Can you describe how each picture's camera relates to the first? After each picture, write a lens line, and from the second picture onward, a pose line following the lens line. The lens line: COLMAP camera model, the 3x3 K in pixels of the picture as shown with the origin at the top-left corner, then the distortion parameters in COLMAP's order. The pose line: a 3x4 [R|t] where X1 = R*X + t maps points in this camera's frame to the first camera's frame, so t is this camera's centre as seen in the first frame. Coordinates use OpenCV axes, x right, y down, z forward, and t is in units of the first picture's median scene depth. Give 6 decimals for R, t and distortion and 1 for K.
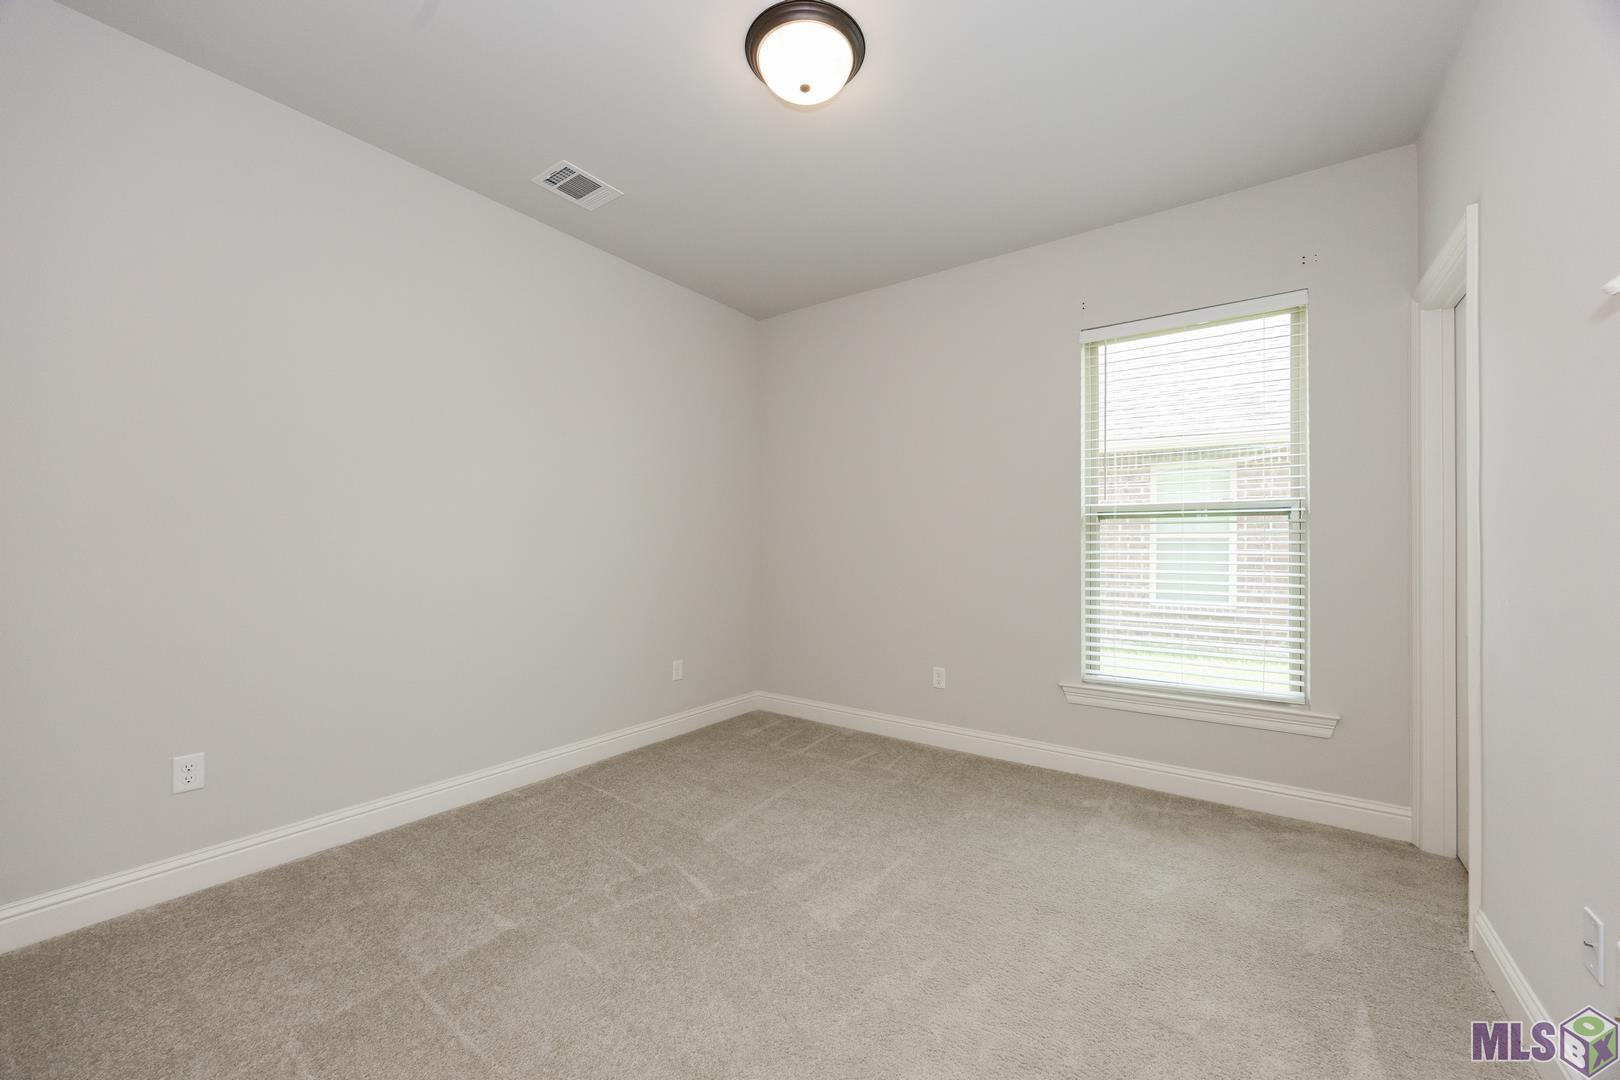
lens RADIAL K [[614.3, 0, 842.0], [0, 614.3, 539.2], [0, 0, 1]] dist [-0.000760, -0.000040]
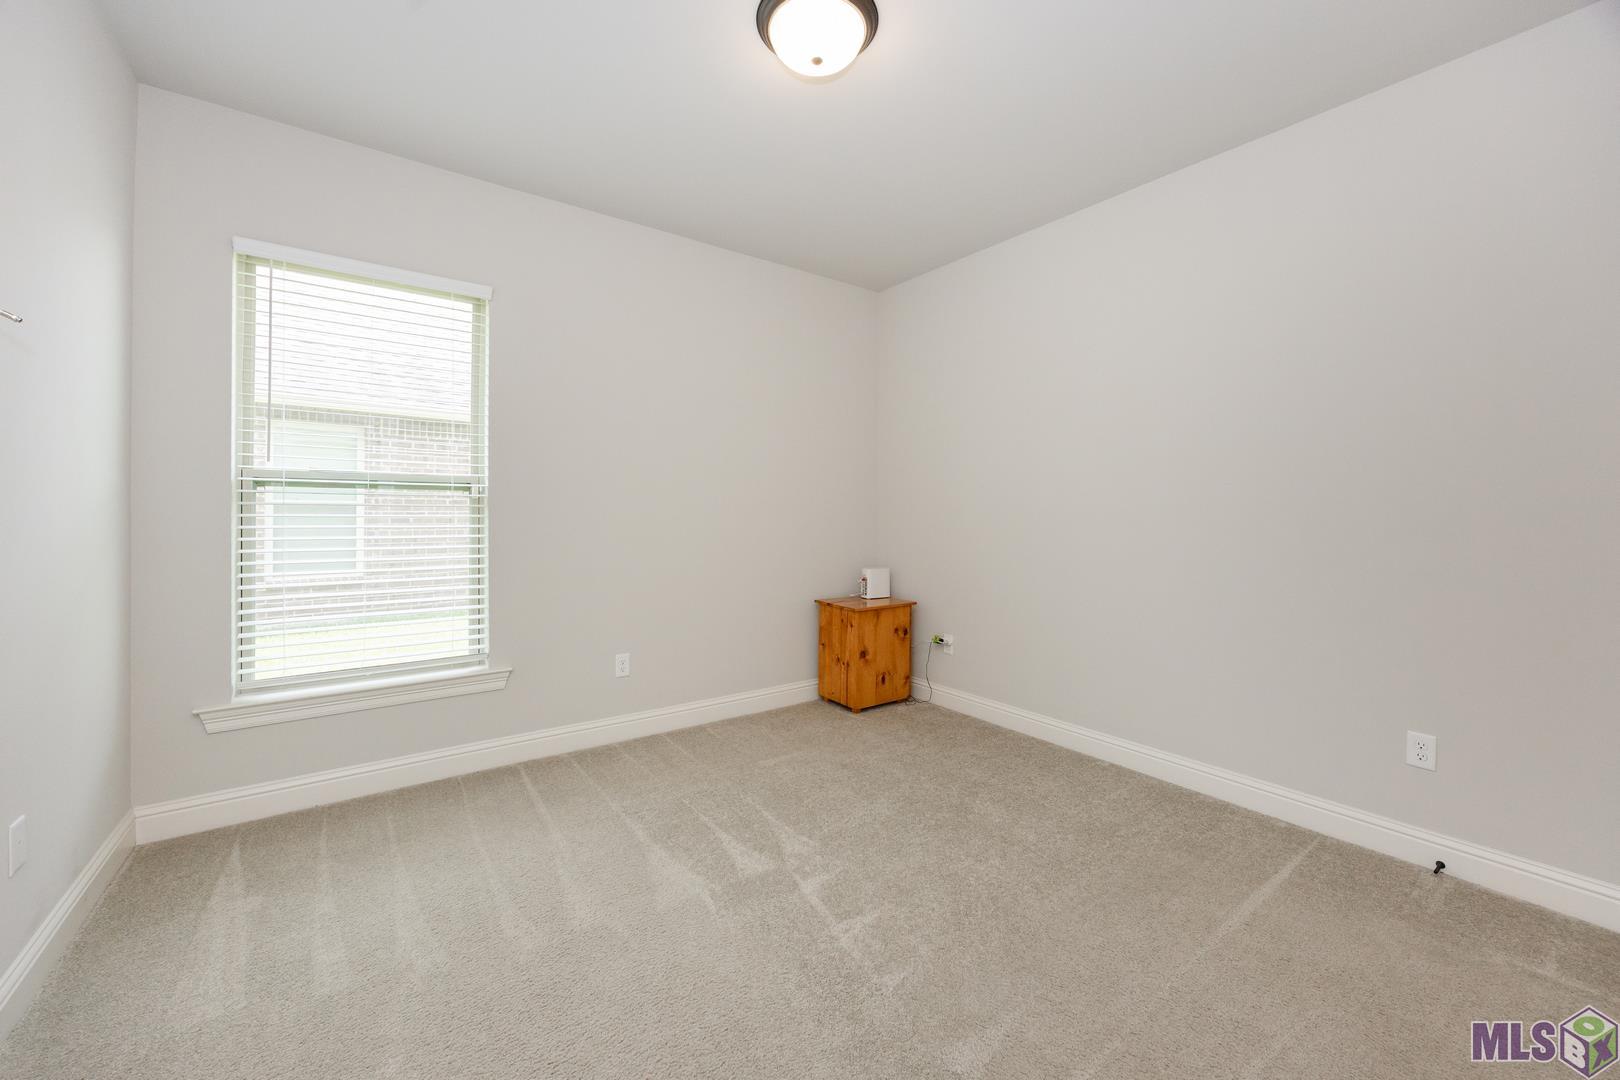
lens RADIAL K [[629.9, 0, 812.7], [0, 629.9, 516.3], [0, 0, 1]] dist [-0.001437, -0.000091]
pose [[0.335057, 0.002260, 0.942195, -0.100630], [-0.007840, 0.999969, 0.000389, 0.000294], [-0.942165, -0.007517, 0.335065, 0.068090]]
